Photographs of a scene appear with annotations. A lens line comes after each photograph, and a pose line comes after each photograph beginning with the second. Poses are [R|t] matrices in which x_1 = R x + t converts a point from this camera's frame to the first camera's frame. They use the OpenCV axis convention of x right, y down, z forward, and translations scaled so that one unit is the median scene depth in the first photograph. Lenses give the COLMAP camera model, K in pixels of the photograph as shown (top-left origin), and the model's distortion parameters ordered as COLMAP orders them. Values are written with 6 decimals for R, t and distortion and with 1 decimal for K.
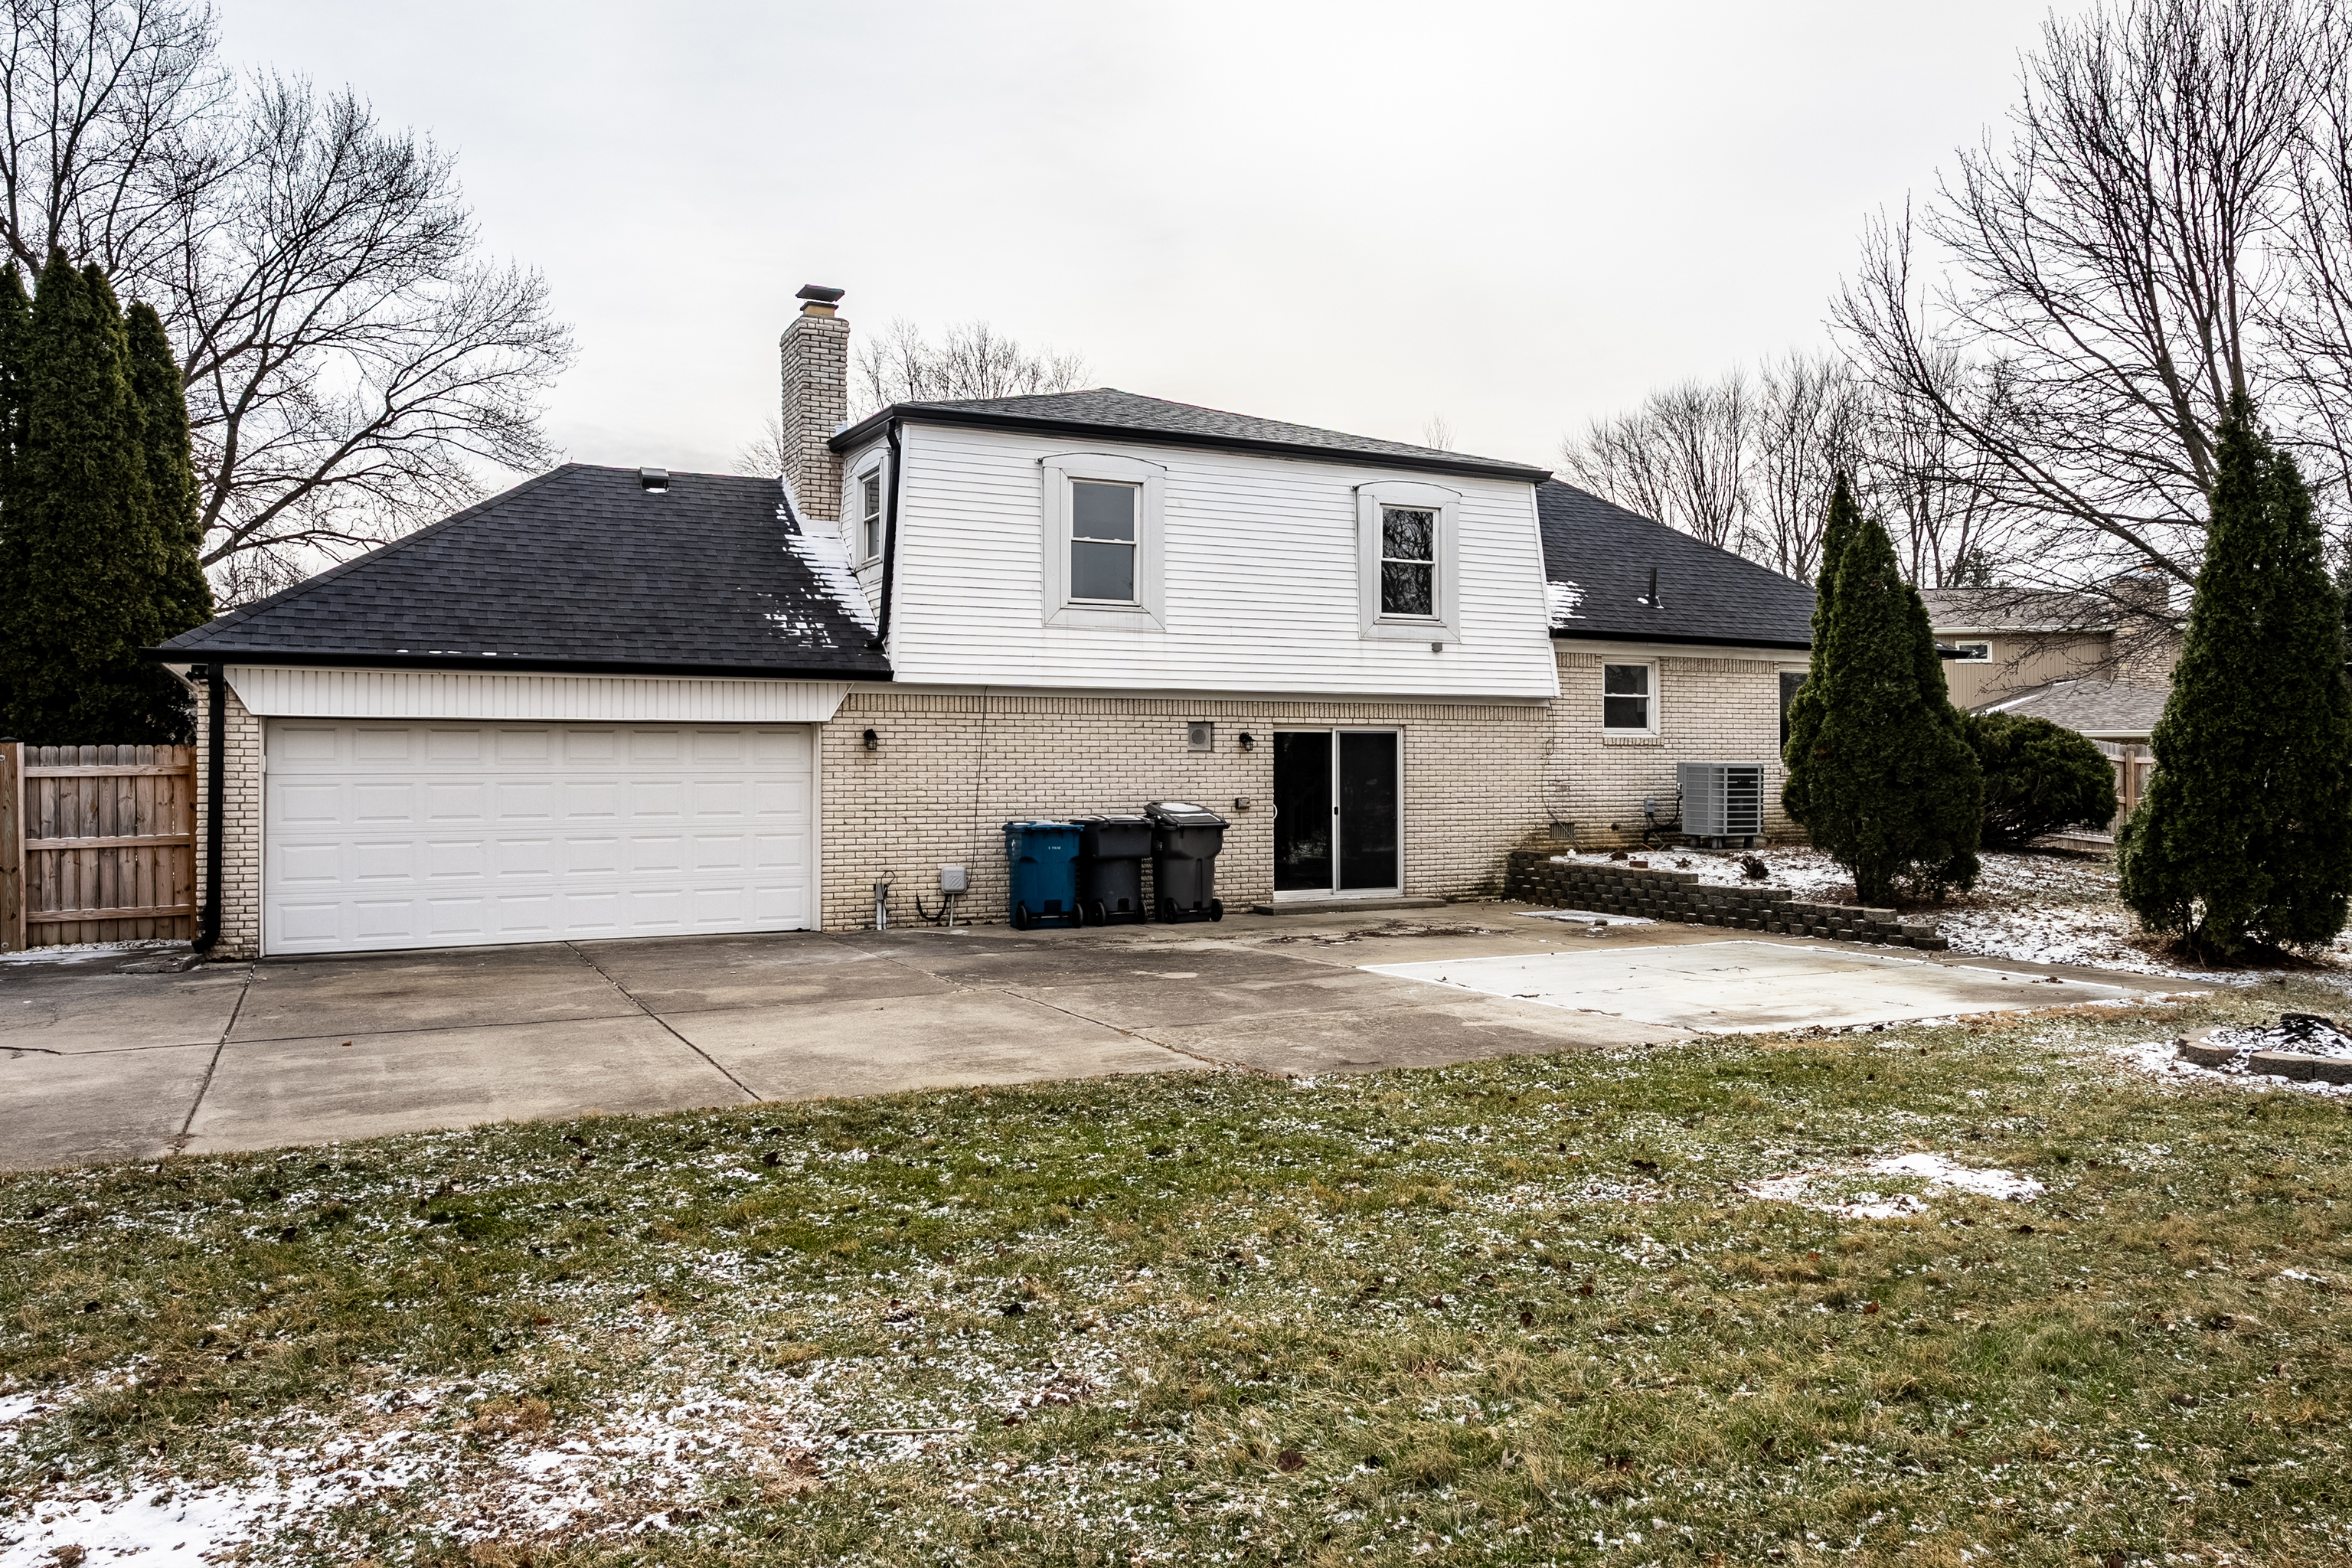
lens RADIAL K [[1731.0, 0, 1255.7], [0, 1731.0, 783.4], [0, 0, 1]] dist [-0.000462, 0.007453]
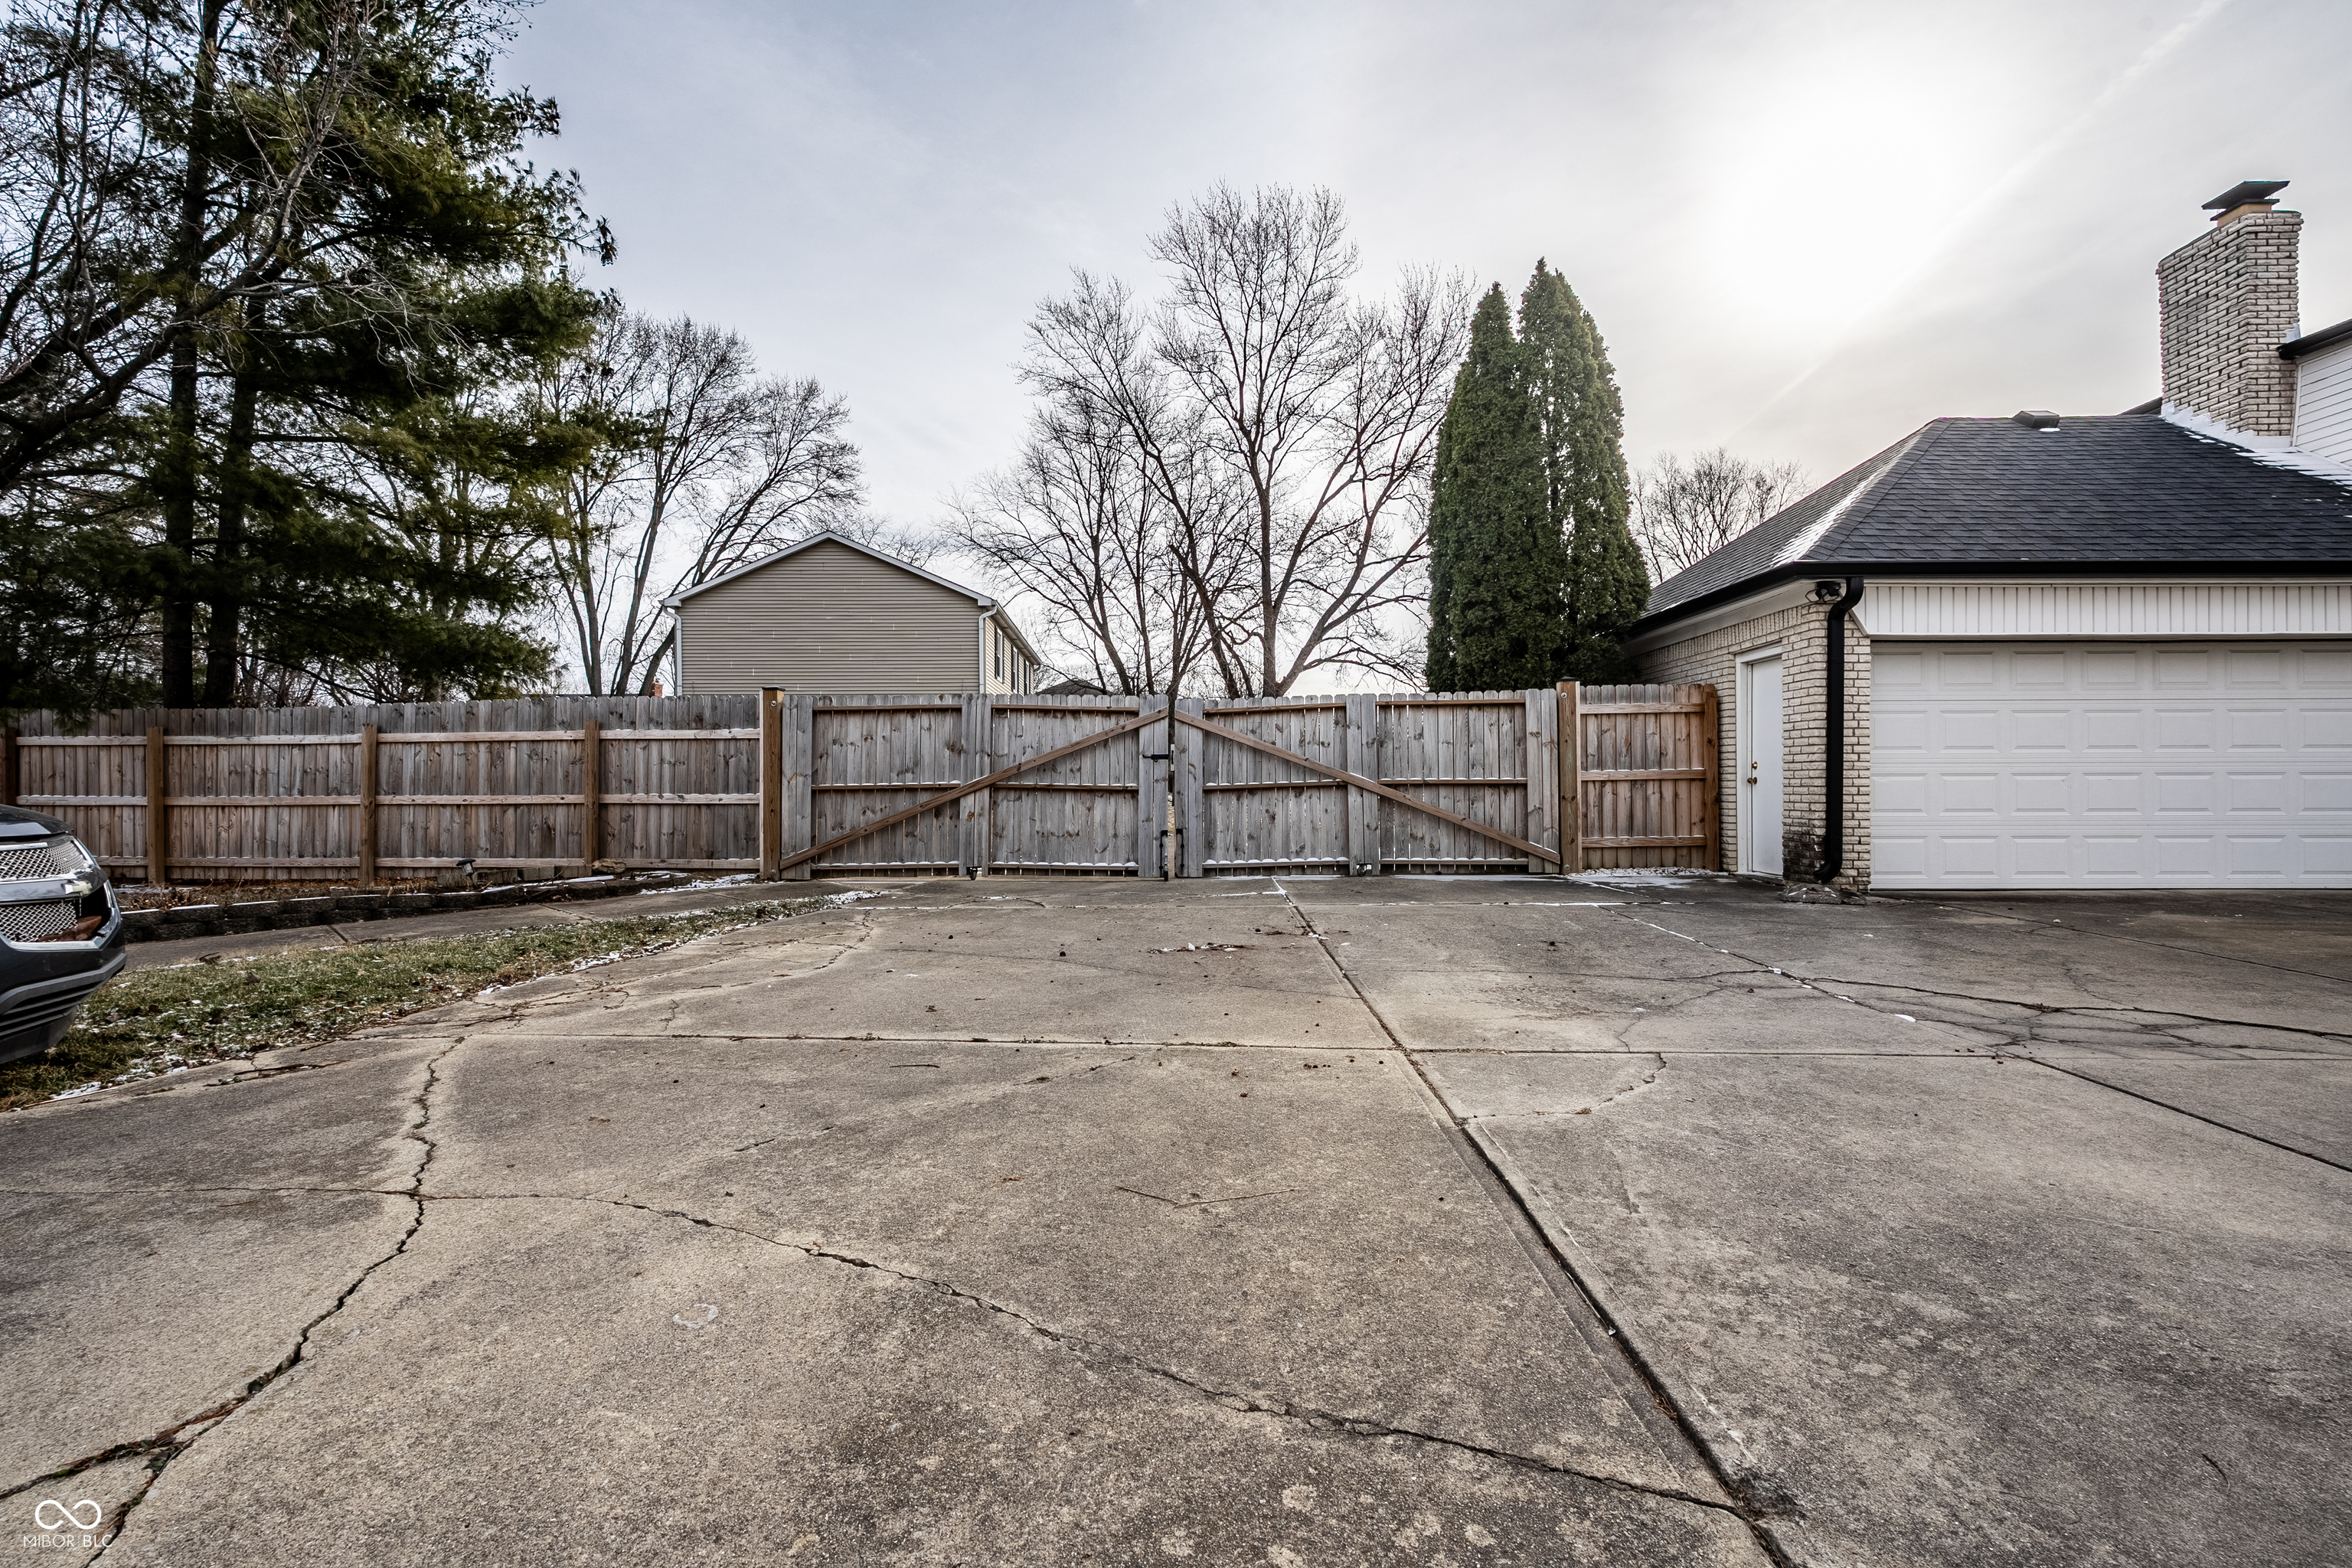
lens RADIAL K [[1040.0, 0, 1165.8], [0, 1040.0, 776.8], [0, 0, 1]] dist [-0.003772, 0.000962]
pose [[0.860794, -0.003197, -0.508944, -0.492539], [-0.003077, 0.999929, -0.011485, 0.036310], [0.508945, 0.011452, 0.860723, 0.250475]]
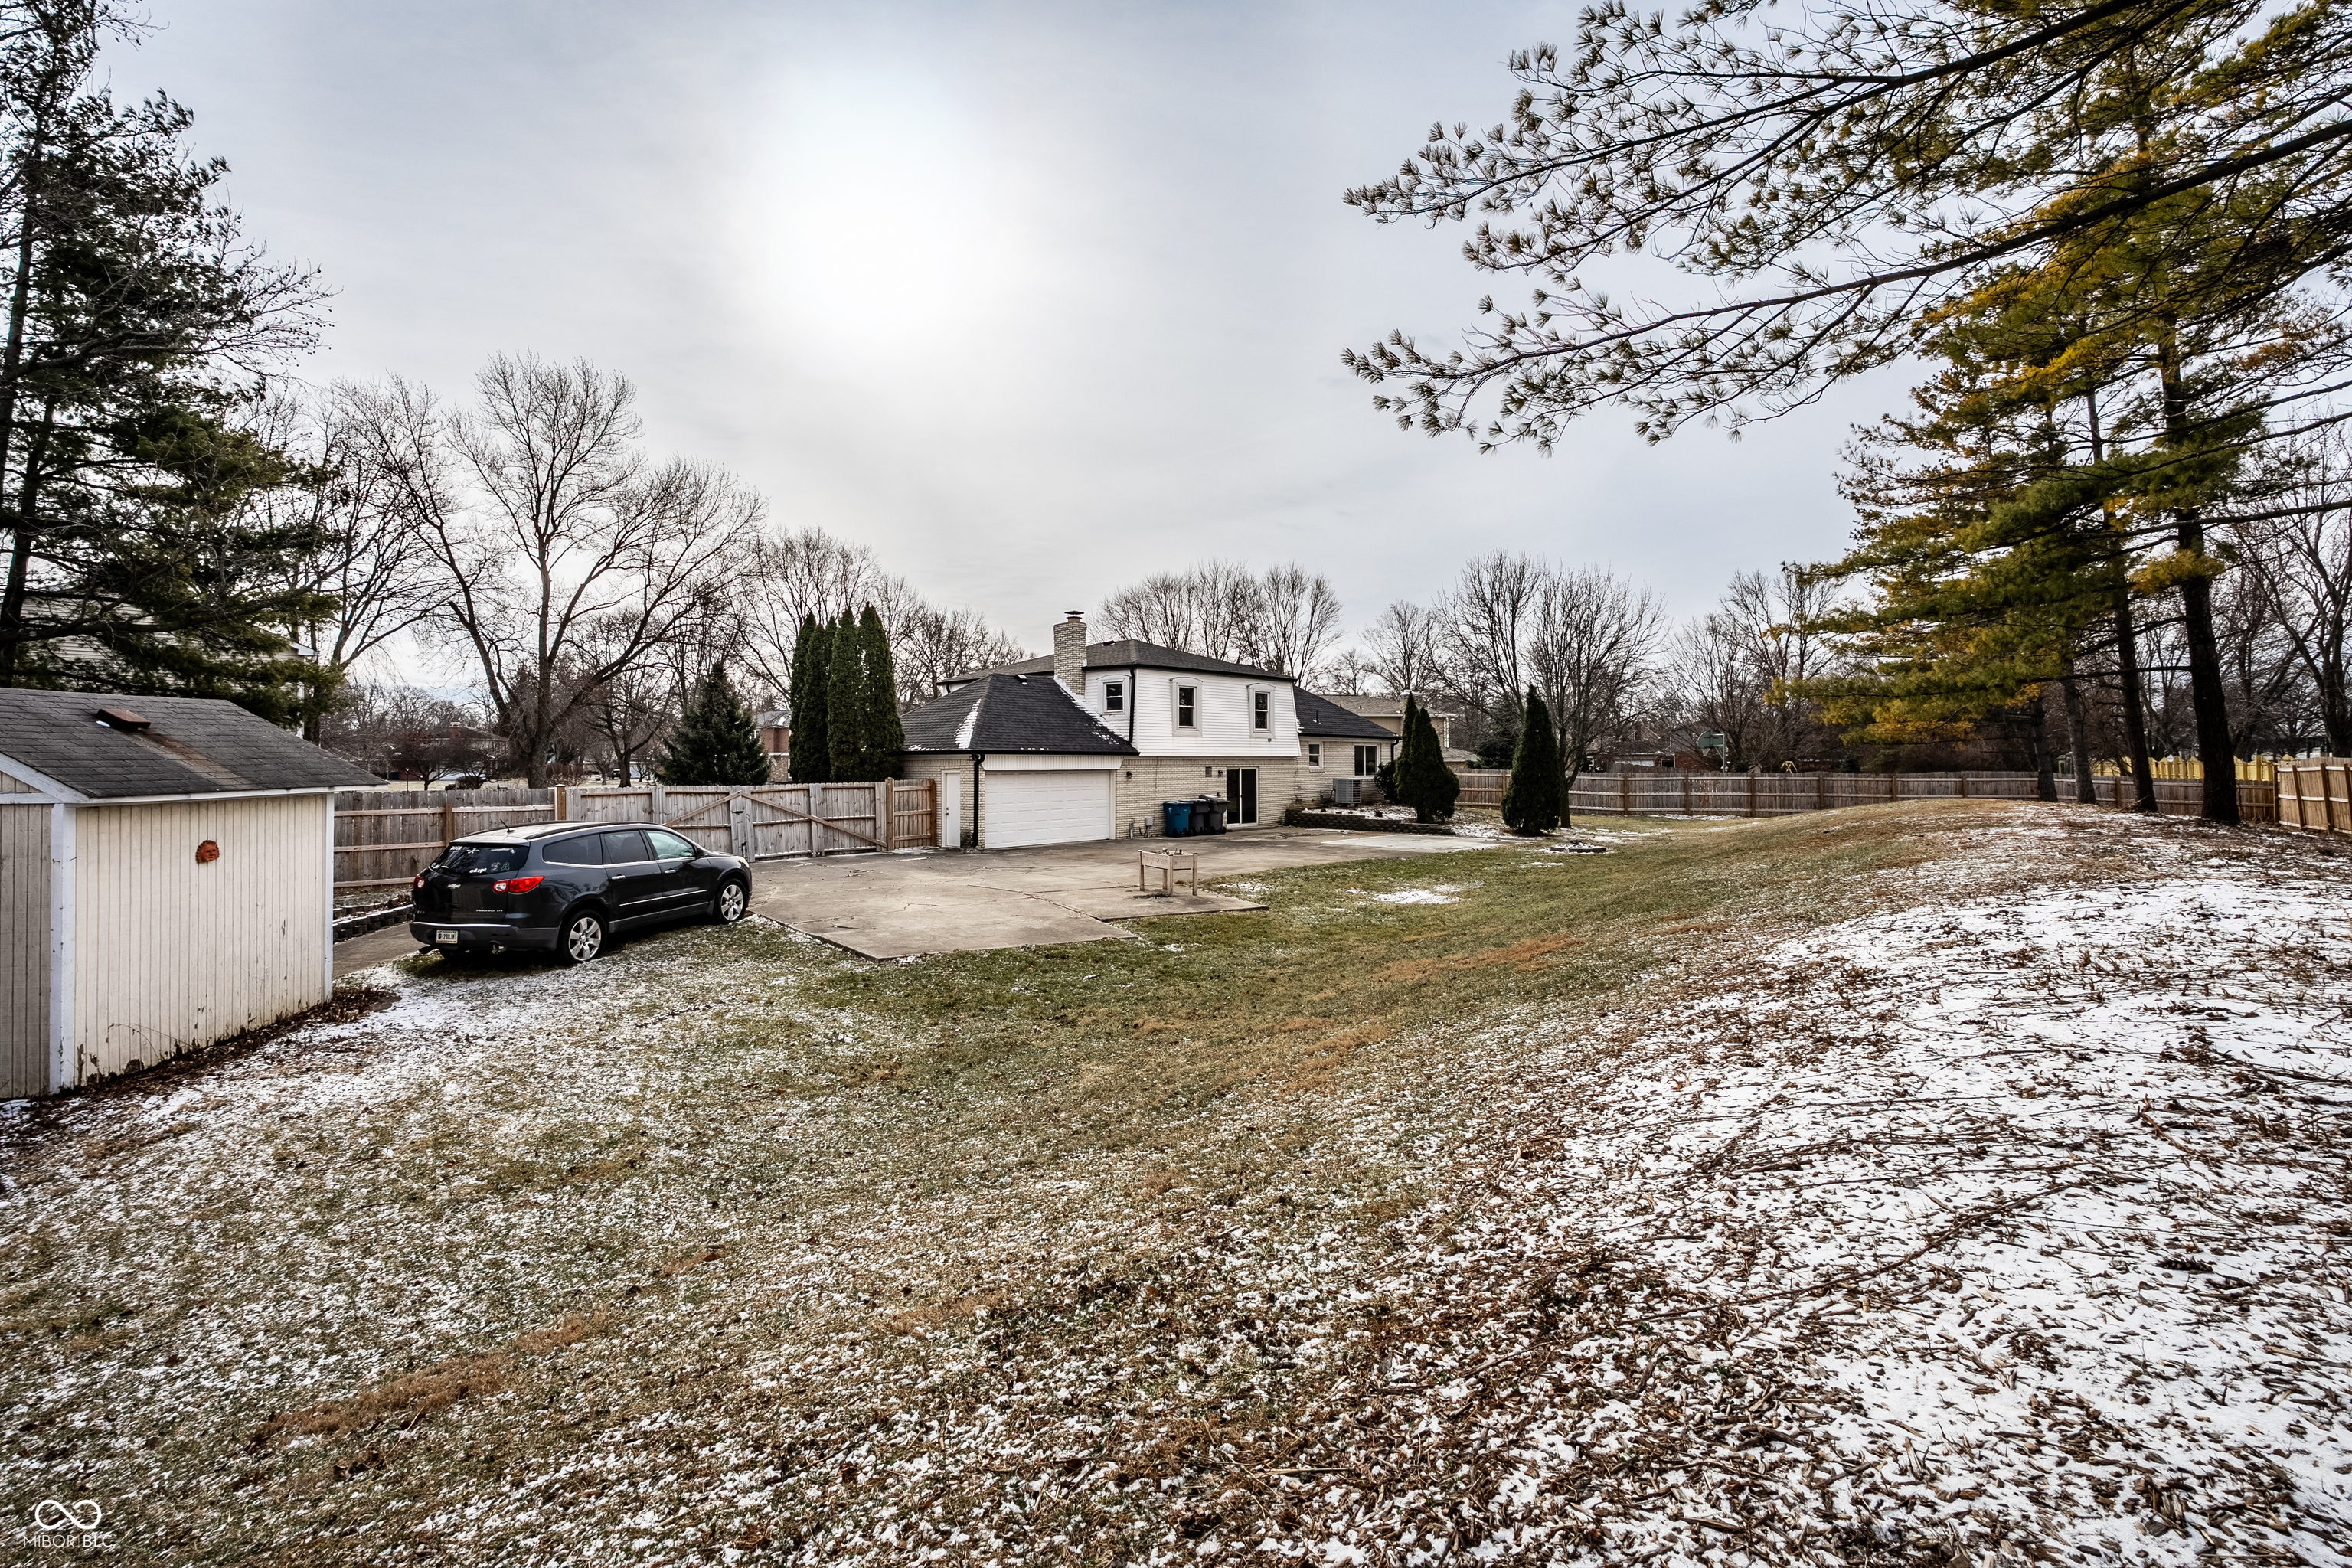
lens RADIAL K [[1040.0, 0, 1175.5], [0, 1040.0, 760.0], [0, 0, 1]] dist [-0.003772, 0.000962]
pose [[0.944283, 0.000416, 0.329134, -0.686673], [0.003003, 0.999947, -0.009881, -0.030396], [-0.329121, 0.010319, 0.944231, -0.672098]]
